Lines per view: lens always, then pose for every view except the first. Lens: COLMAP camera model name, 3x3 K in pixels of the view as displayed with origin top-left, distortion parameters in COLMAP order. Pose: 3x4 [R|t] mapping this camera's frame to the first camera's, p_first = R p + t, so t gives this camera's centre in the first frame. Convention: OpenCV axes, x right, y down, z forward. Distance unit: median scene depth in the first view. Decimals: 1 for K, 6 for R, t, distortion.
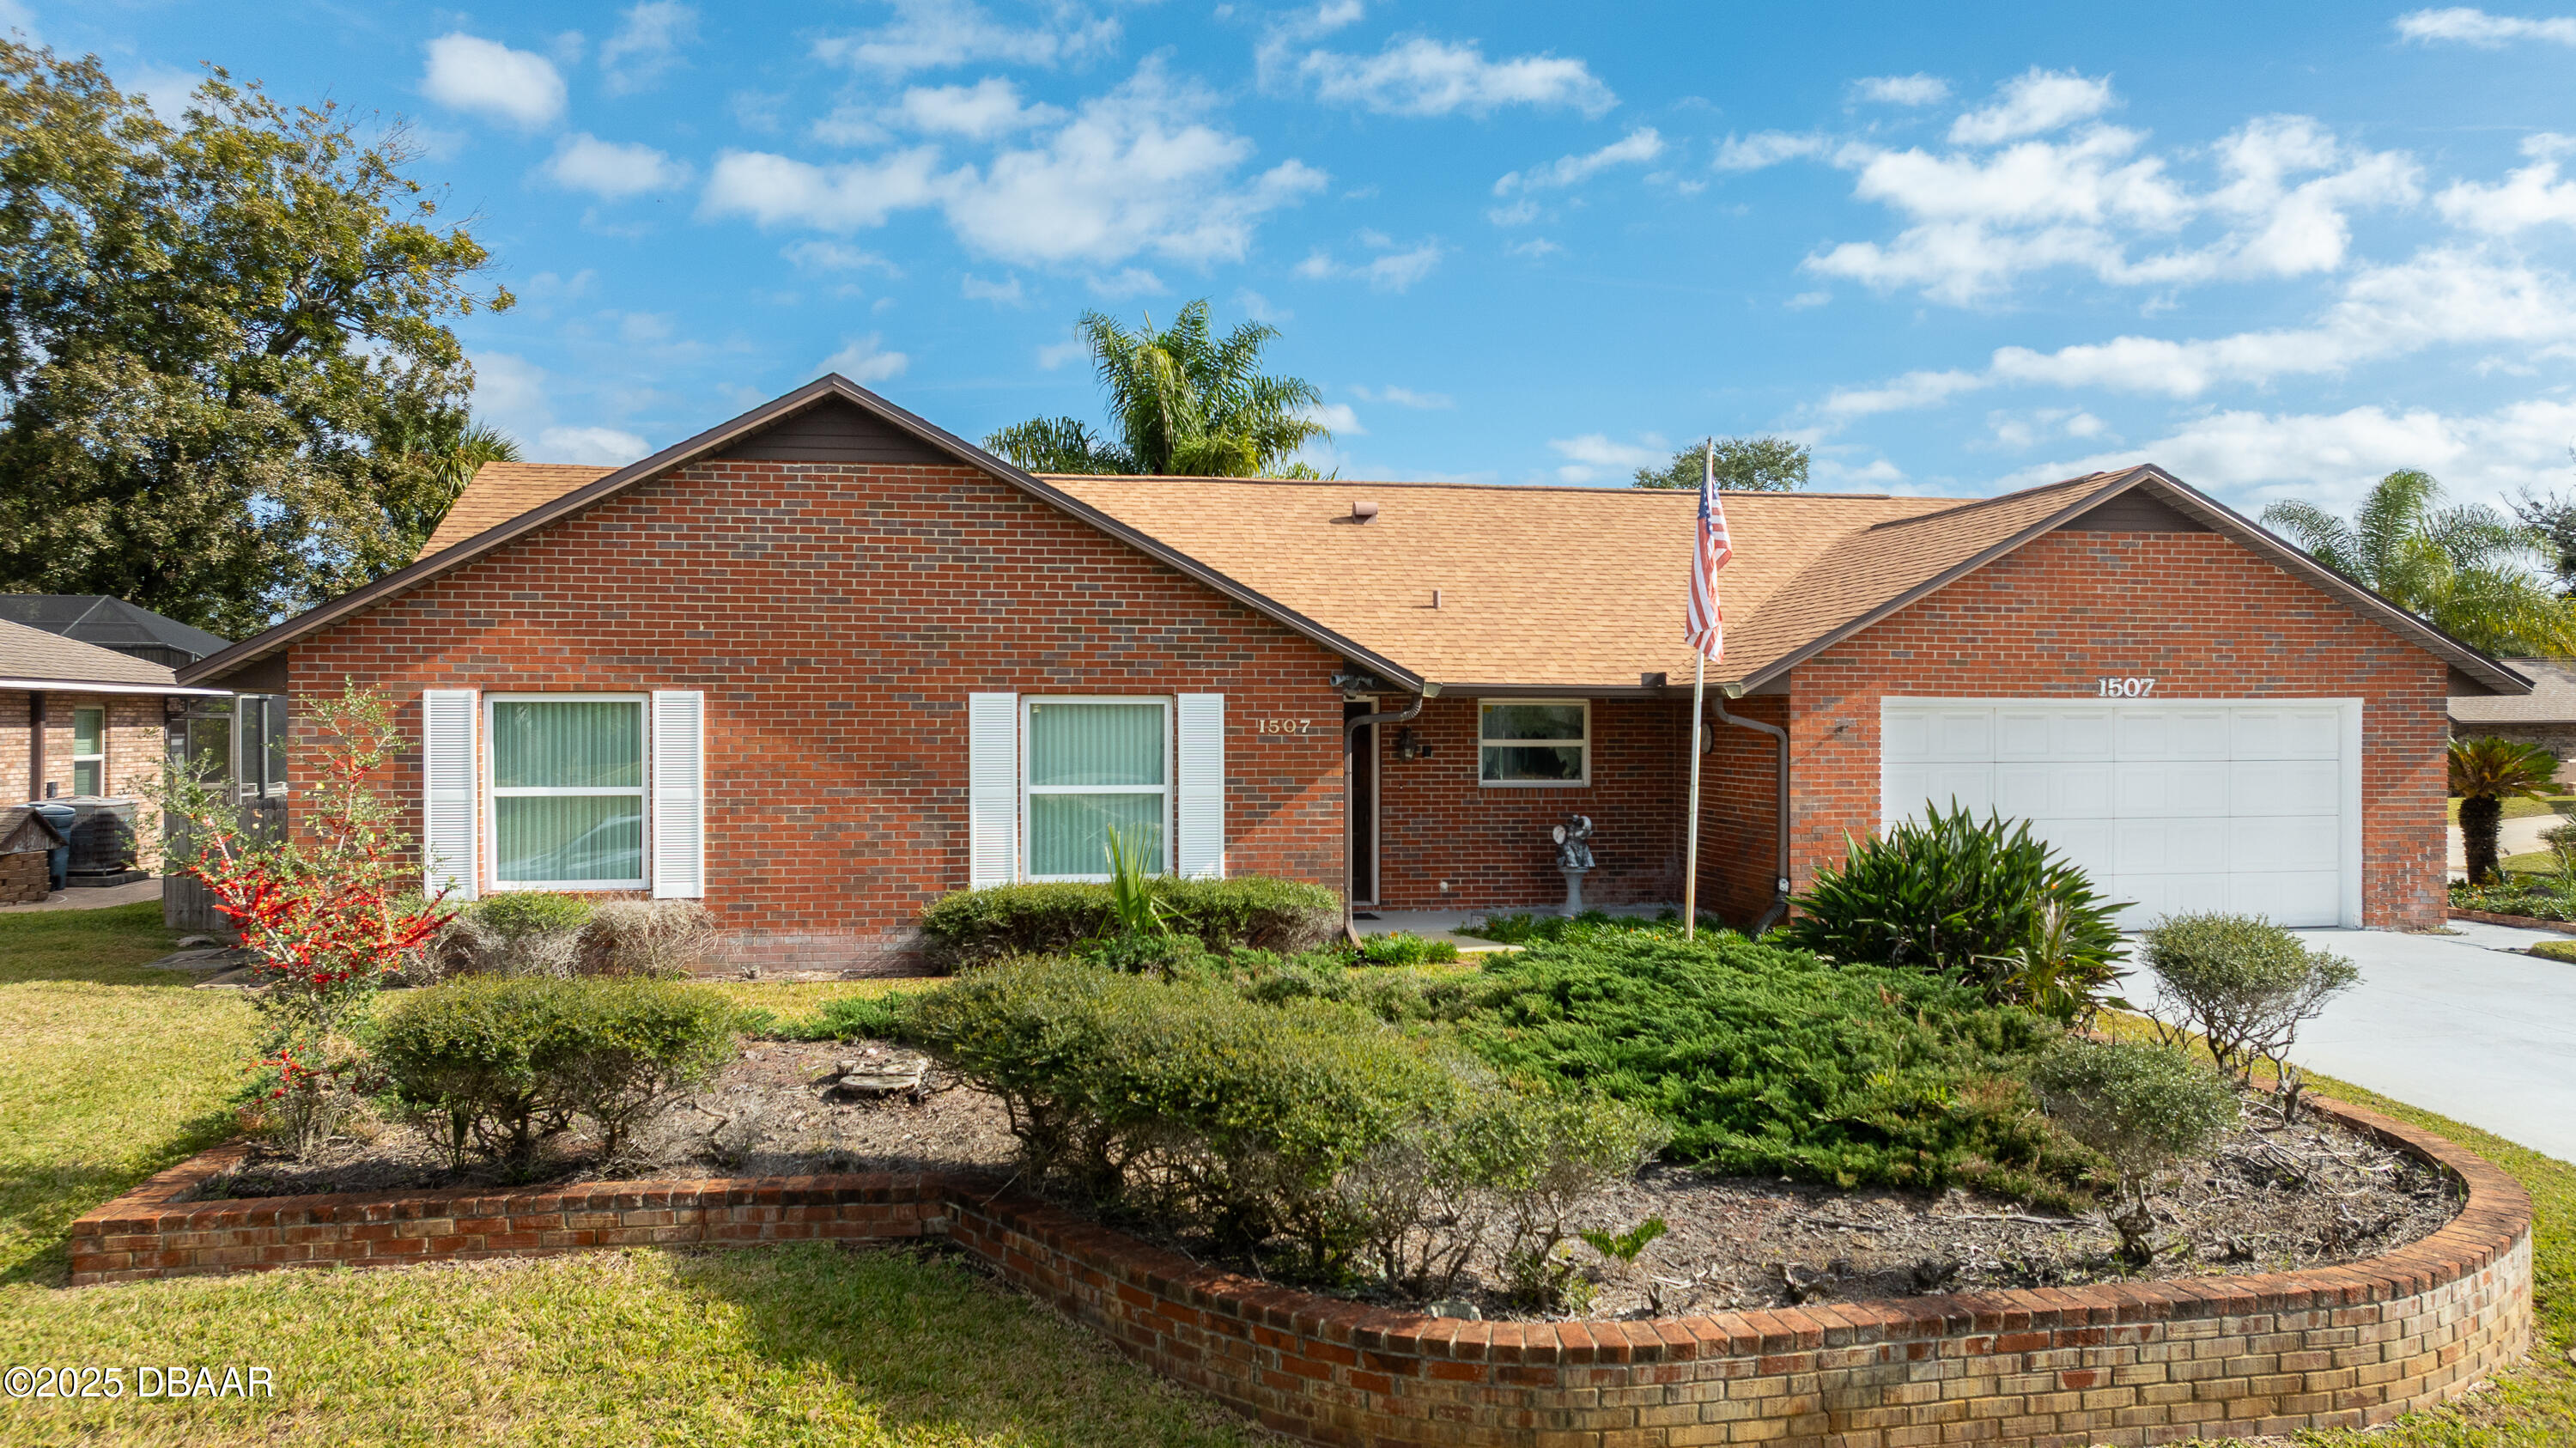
lens RADIAL K [[1814.1, 0, 1288.0], [0, 1814.1, 724.0], [0, 0, 1]] dist [0.003667, 0.000092]
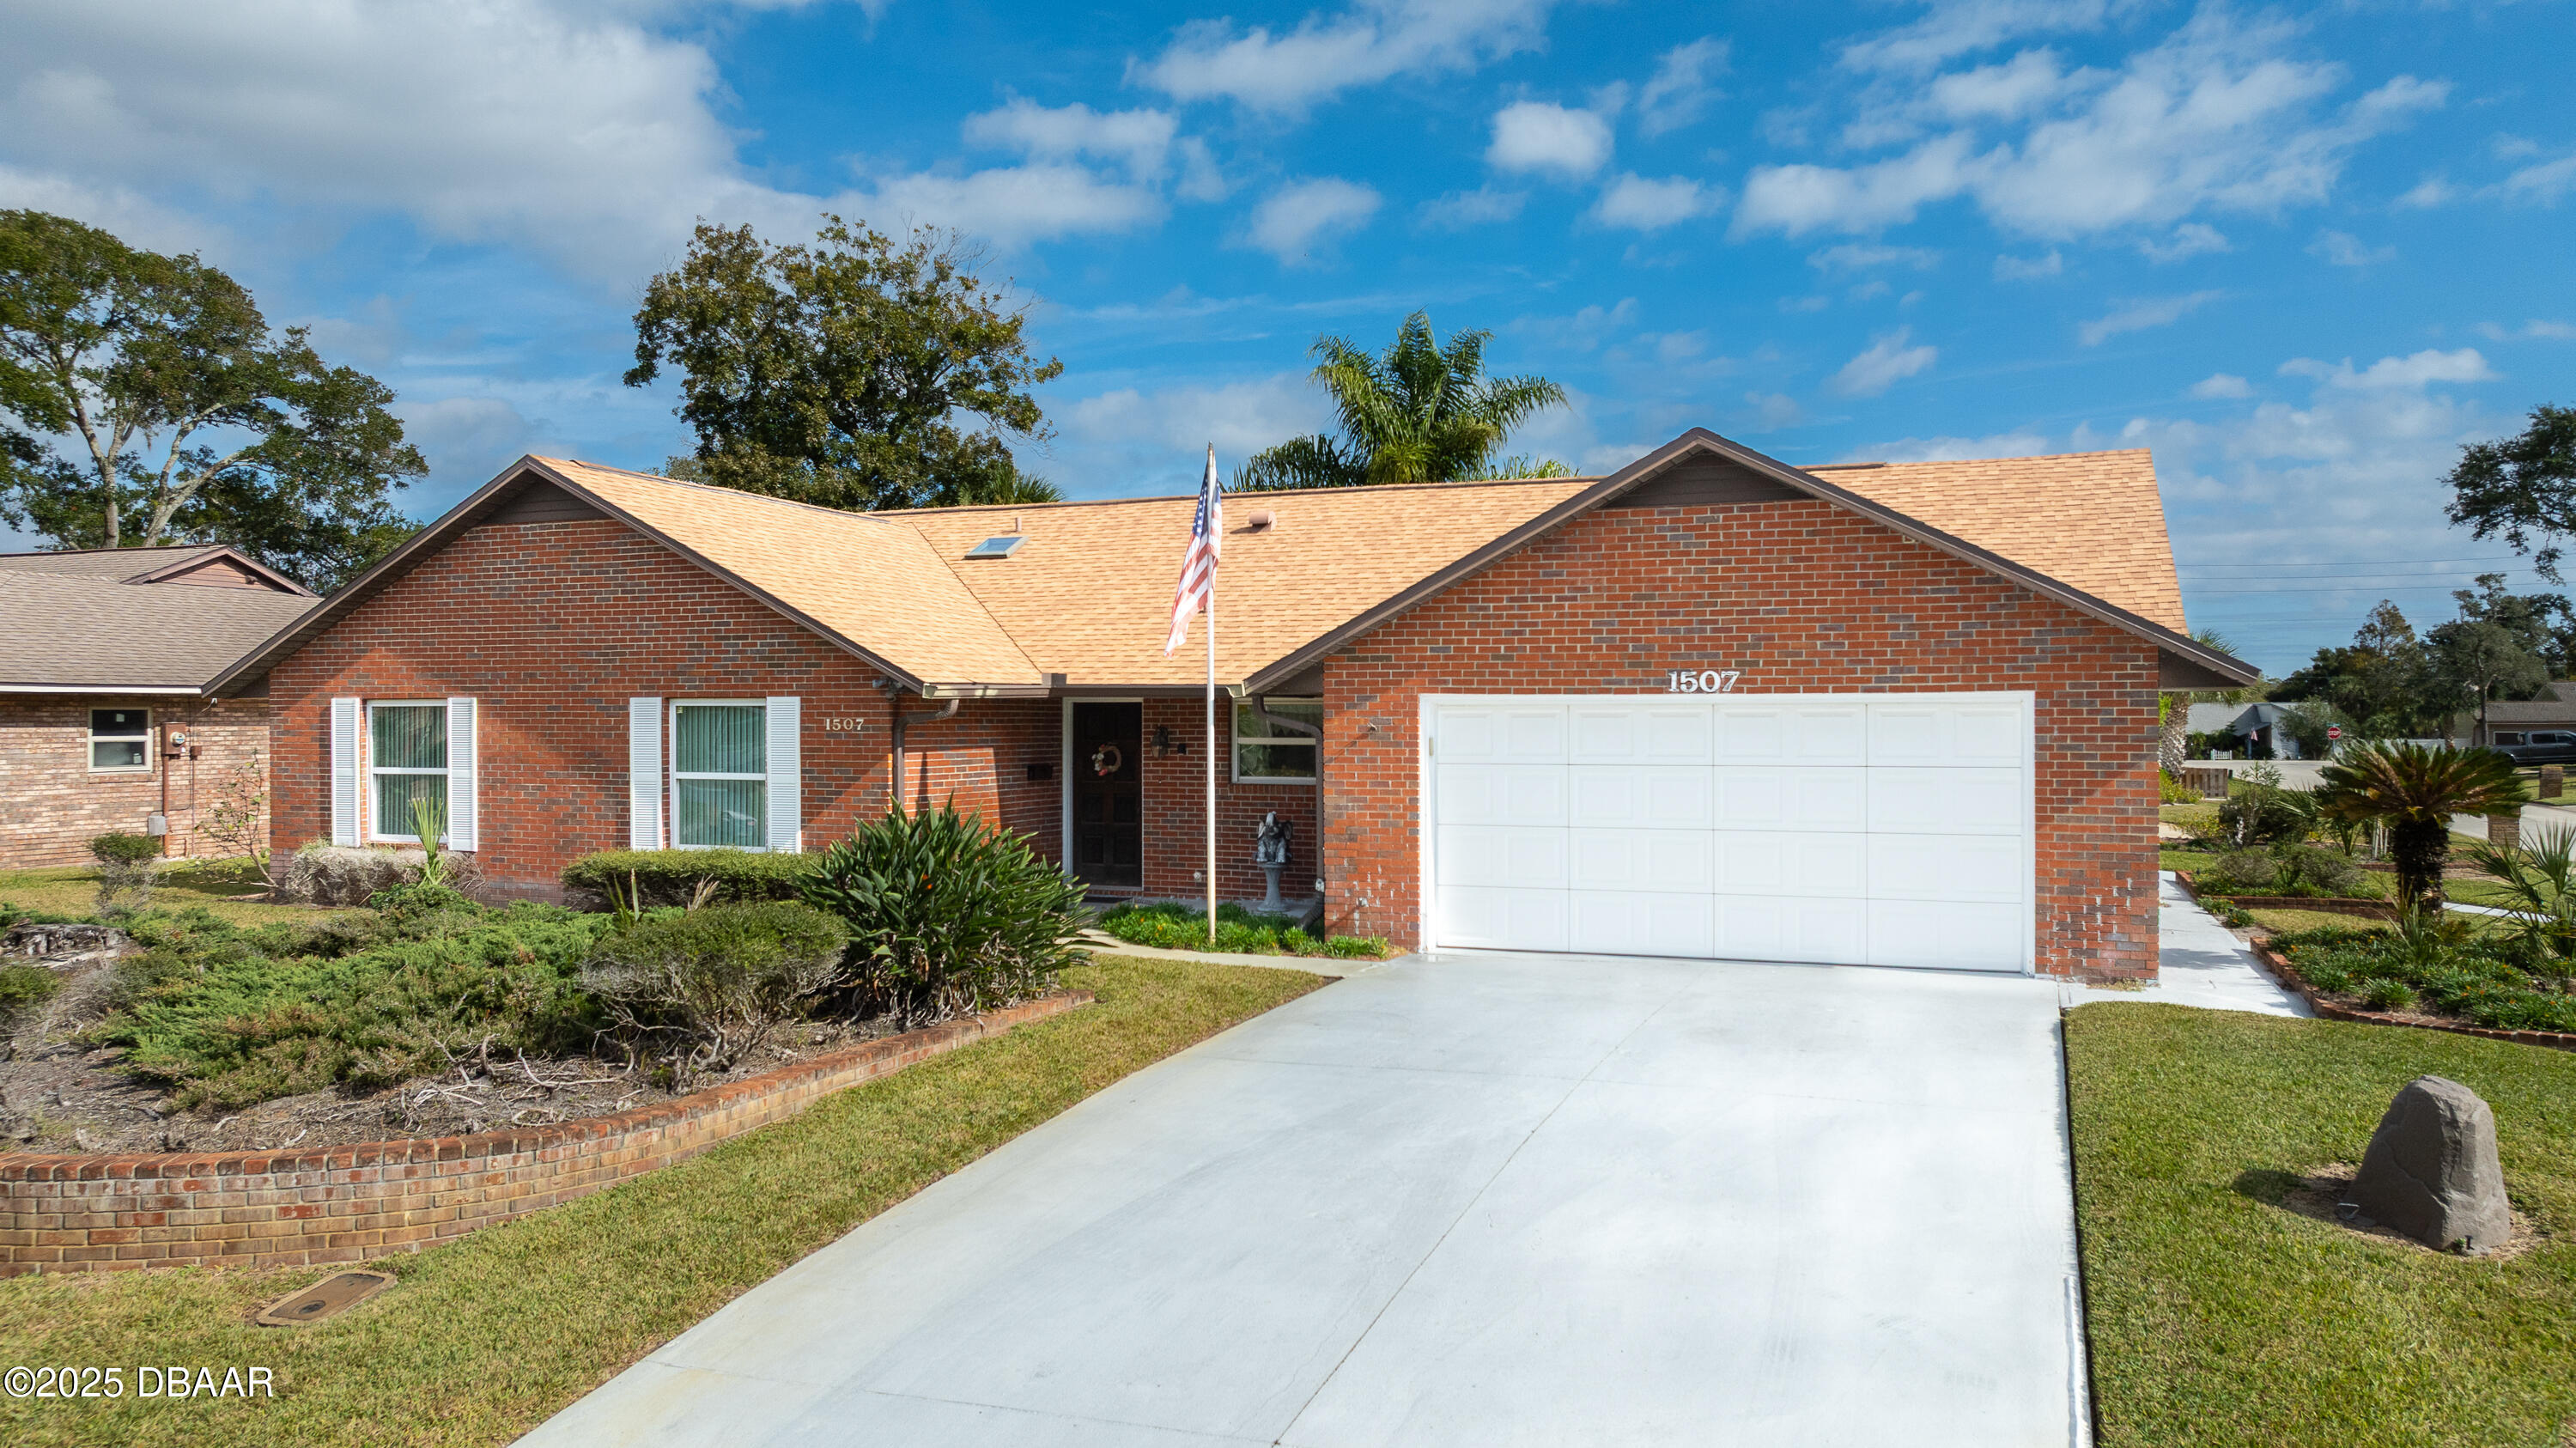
lens RADIAL K [[1777.0, 0, 1310.9], [0, 1777.0, 726.6], [0, 0, 1]] dist [-0.004420, 0.002040]
pose [[0.856971, 0.001771, -0.515362, 0.844859], [-0.000113, 0.999995, 0.003248, -0.001132], [0.515365, -0.002725, 0.856966, 0.182811]]
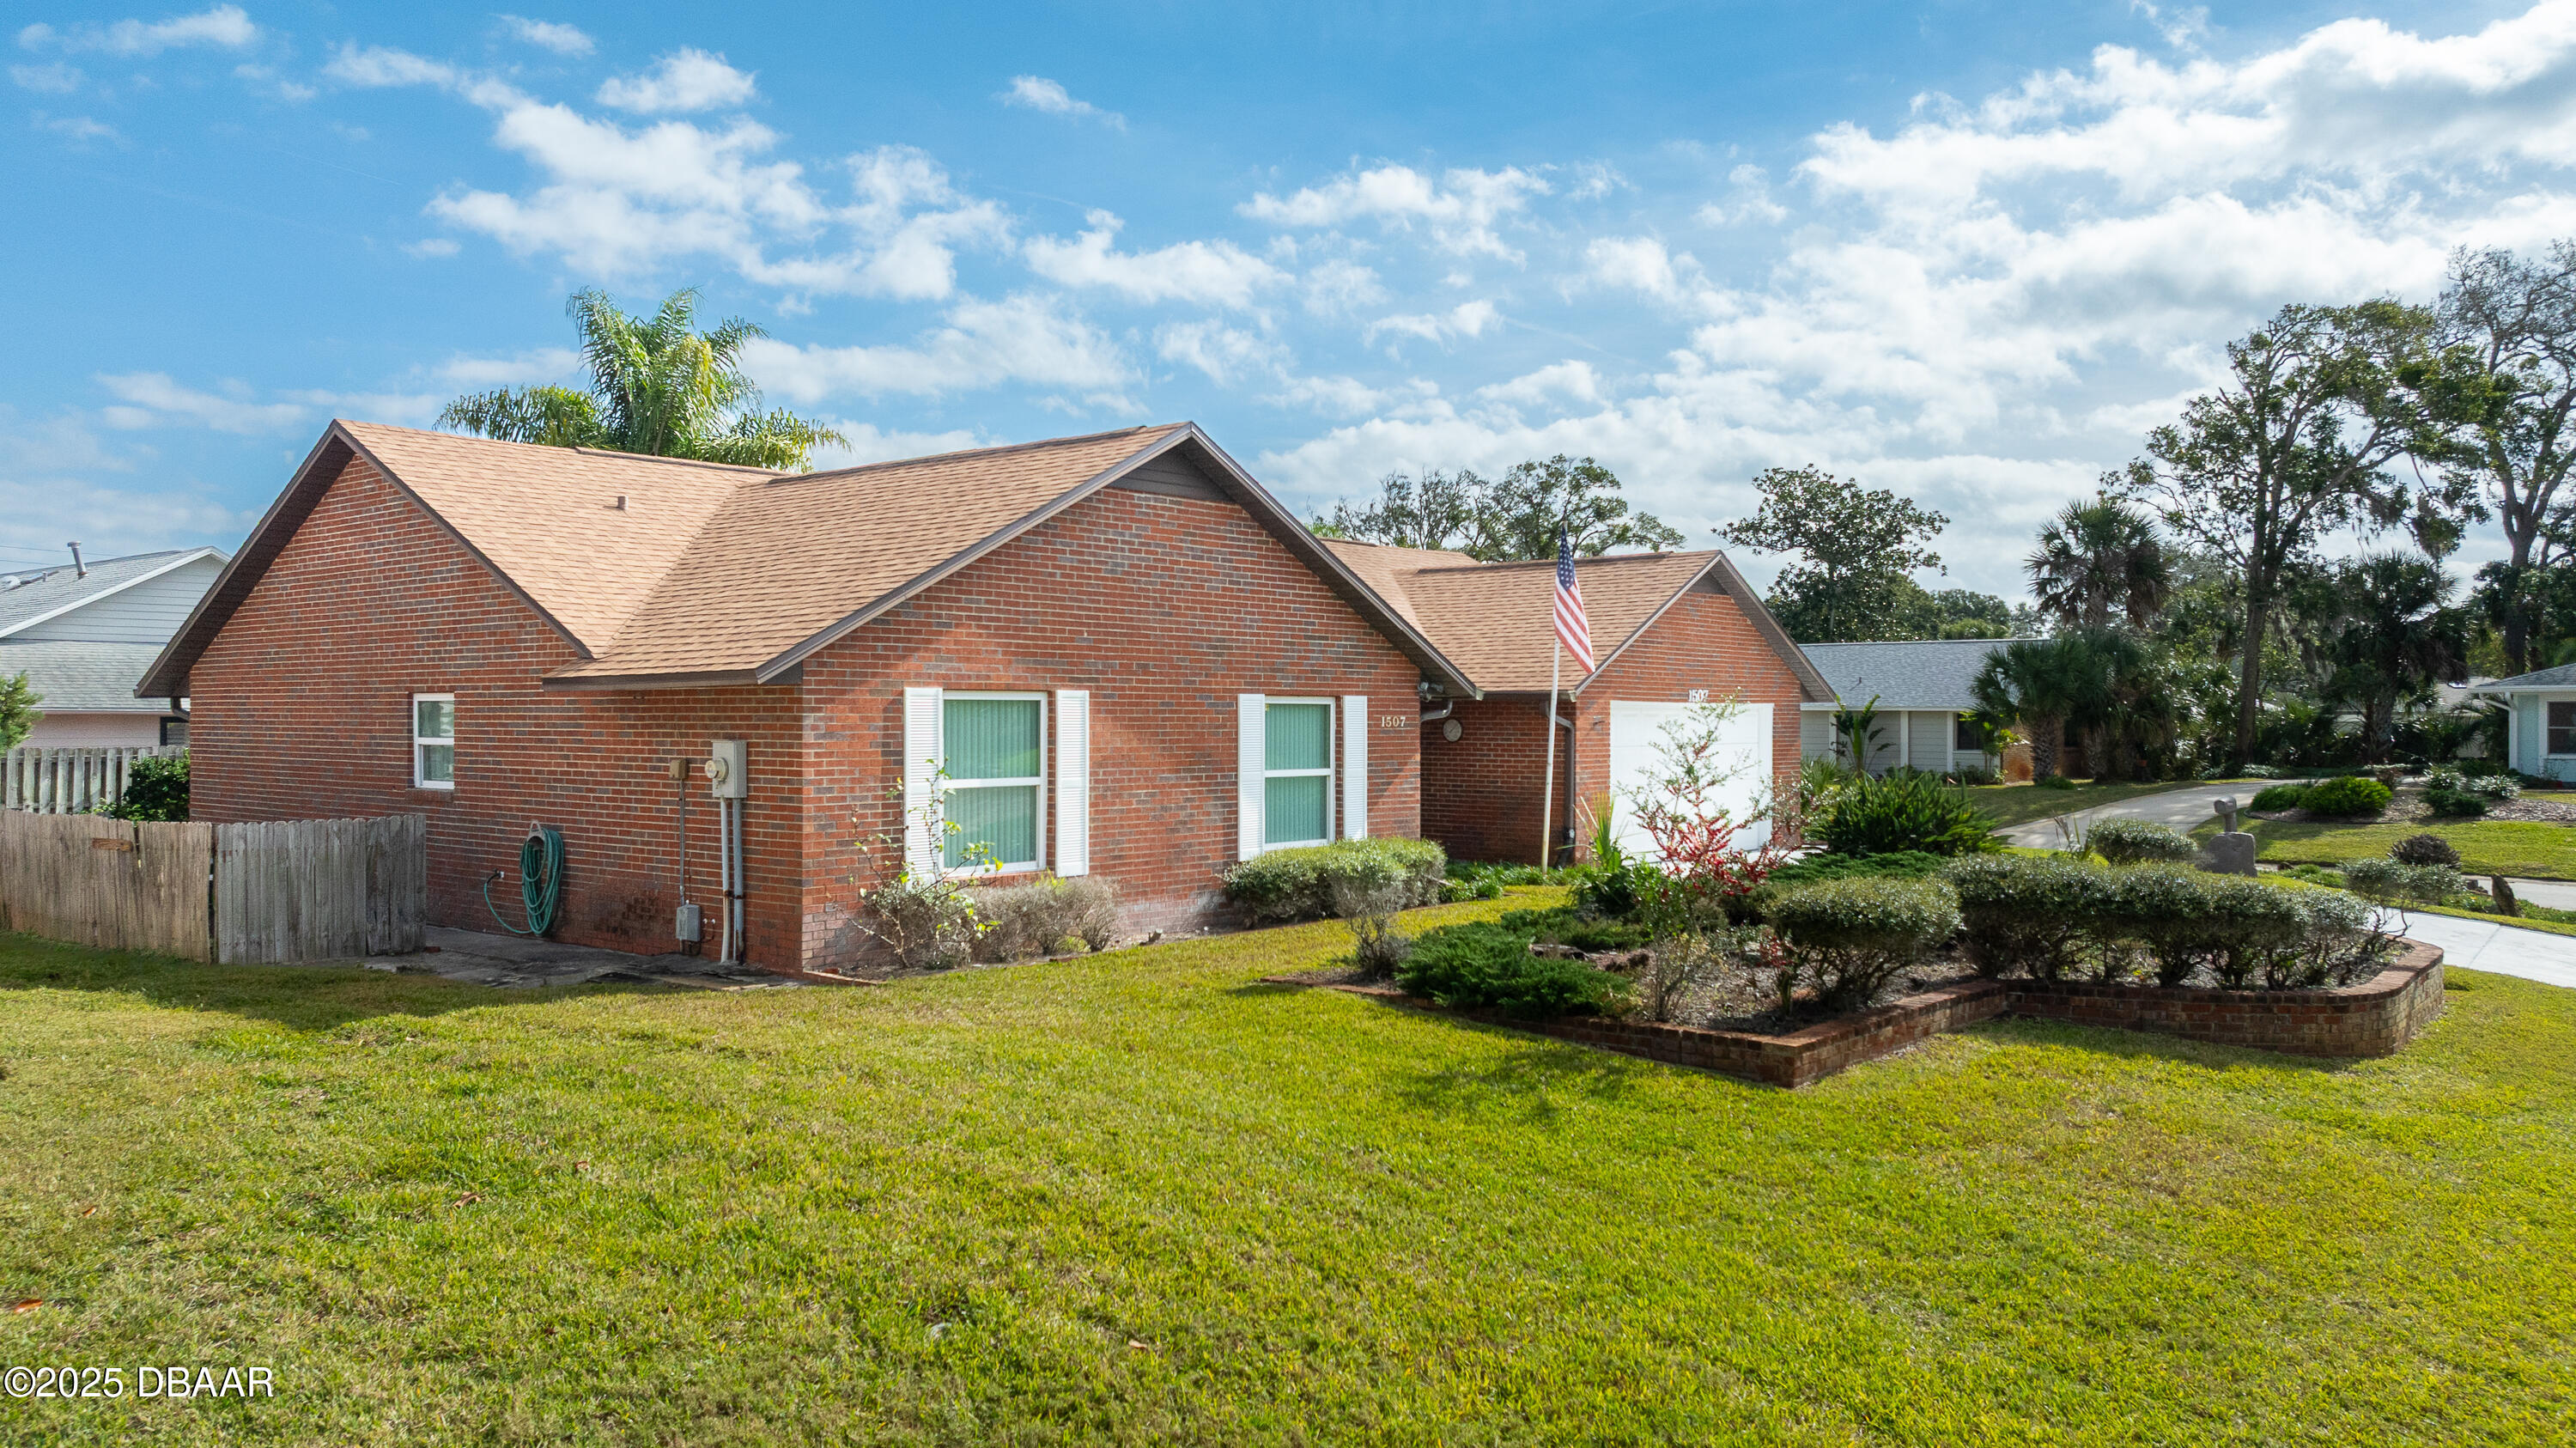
lens RADIAL K [[1854.2, 0, 1264.2], [0, 1854.2, 724.6], [0, 0, 1]] dist [-0.005183, 0.007971]
pose [[0.762392, -0.002342, 0.647111, -0.935724], [0.000819, 0.999996, 0.002653, -0.000199], [-0.647115, -0.001493, 0.762391, 0.052586]]
